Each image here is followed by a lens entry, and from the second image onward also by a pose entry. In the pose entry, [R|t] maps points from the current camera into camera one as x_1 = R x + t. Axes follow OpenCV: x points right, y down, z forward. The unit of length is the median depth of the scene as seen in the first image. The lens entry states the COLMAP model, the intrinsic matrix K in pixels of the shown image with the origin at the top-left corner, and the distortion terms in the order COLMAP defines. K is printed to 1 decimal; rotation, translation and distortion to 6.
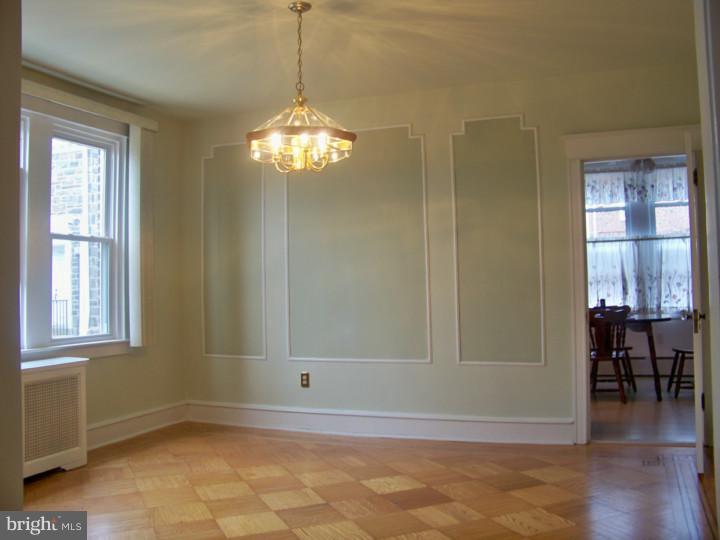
lens RADIAL K [[713.6, 0, 365.2], [0, 713.6, 253.4], [0, 0, 1]] dist [-0.281159, 0.333166]
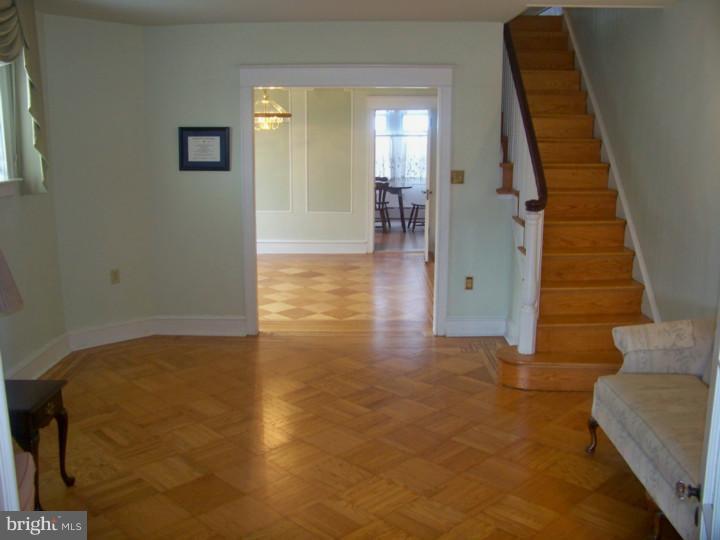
lens RADIAL K [[713.6, 0, 365.2], [0, 713.6, 253.4], [0, 0, 1]] dist [-0.281159, 0.333166]
pose [[0.929415, -0.044170, 0.366382, -0.330813], [-0.036430, 0.976980, 0.210196, -0.111856], [-0.367233, -0.208706, 0.906412, -0.628920]]
